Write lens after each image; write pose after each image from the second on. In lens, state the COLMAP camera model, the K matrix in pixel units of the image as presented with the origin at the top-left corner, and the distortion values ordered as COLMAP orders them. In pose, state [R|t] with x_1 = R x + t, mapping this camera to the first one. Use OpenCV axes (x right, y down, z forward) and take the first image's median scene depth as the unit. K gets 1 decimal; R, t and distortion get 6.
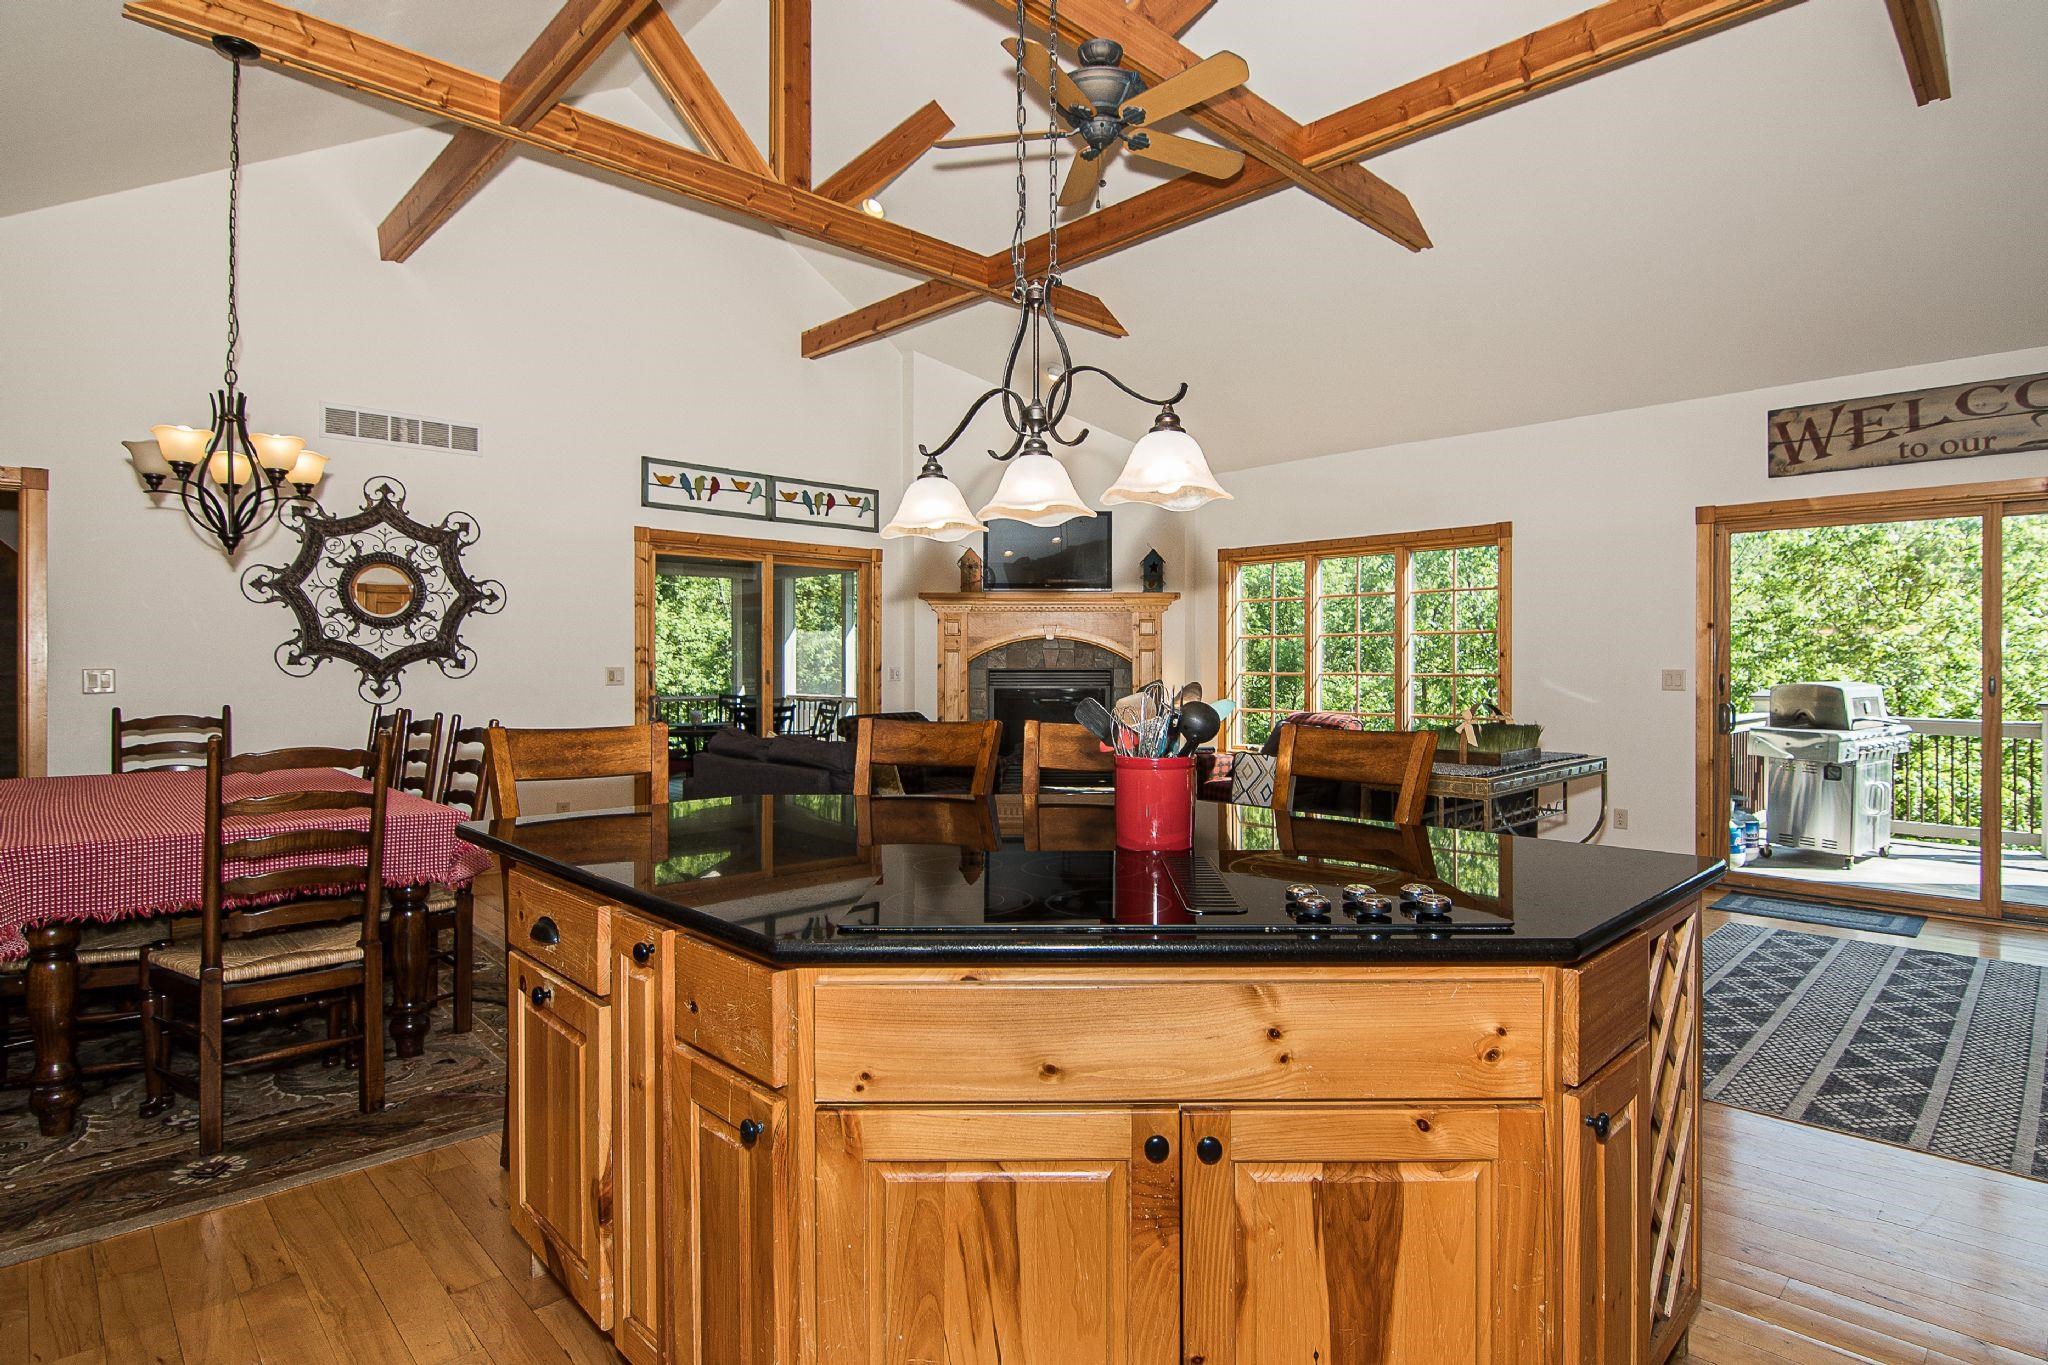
lens RADIAL K [[1025.2, 0, 1029.6], [0, 1025.2, 672.6], [0, 0, 1]] dist [-0.016282, -0.000398]
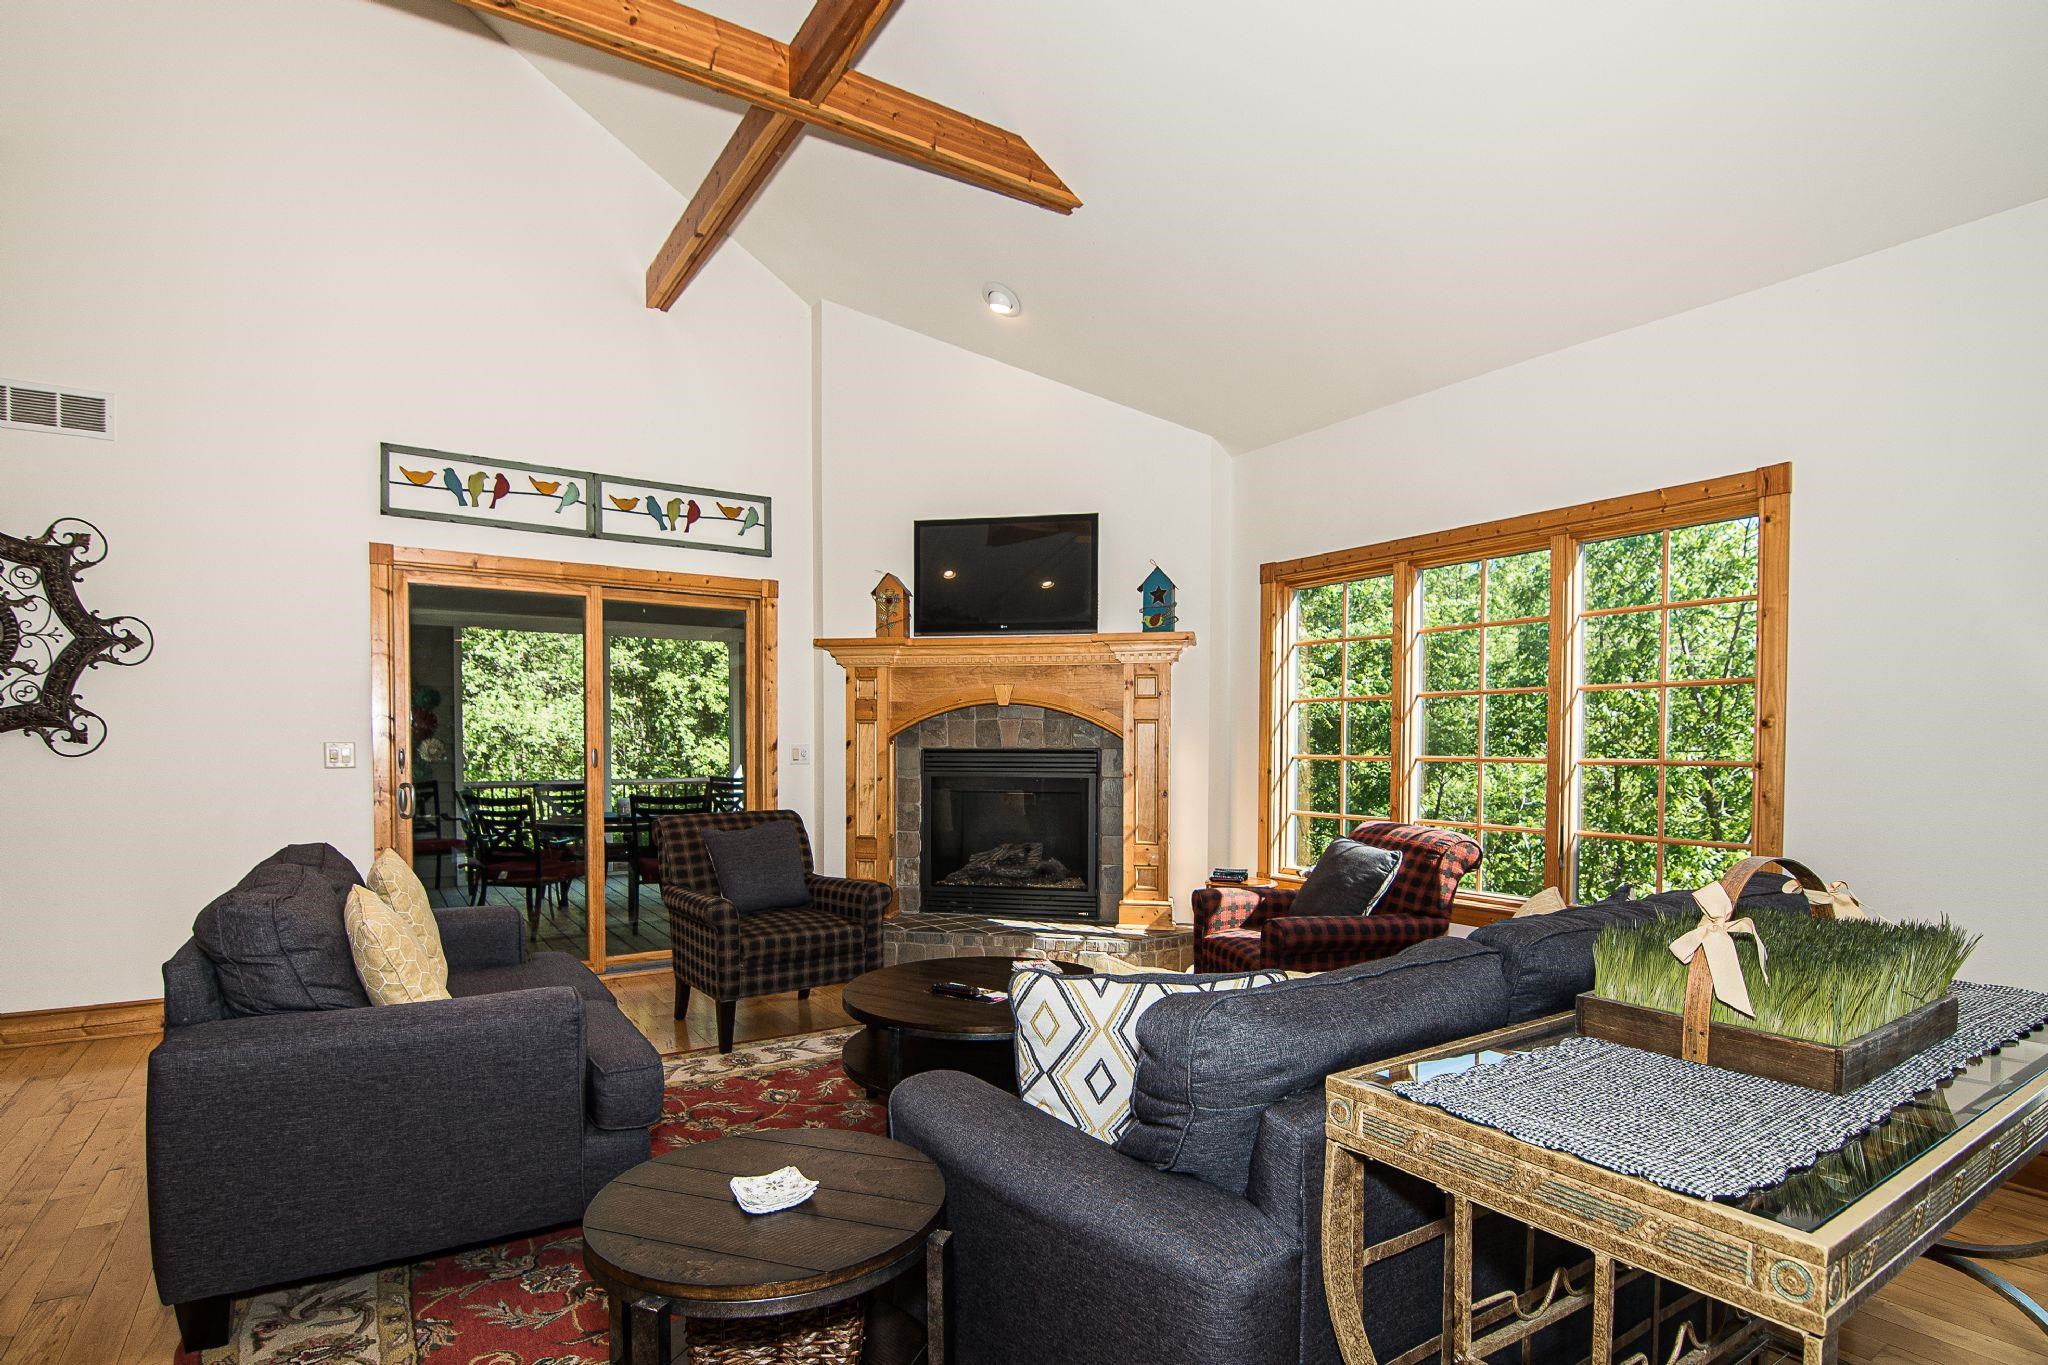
lens RADIAL K [[1025.2, 0, 971.4], [0, 1025.2, 768.4], [0, 0, 1]] dist [-0.016282, -0.000398]
pose [[0.980033, 0.008893, -0.198634, 0.146244], [-0.005894, 0.999860, 0.015683, -0.000923], [0.198745, -0.014199, 0.979948, 0.355803]]
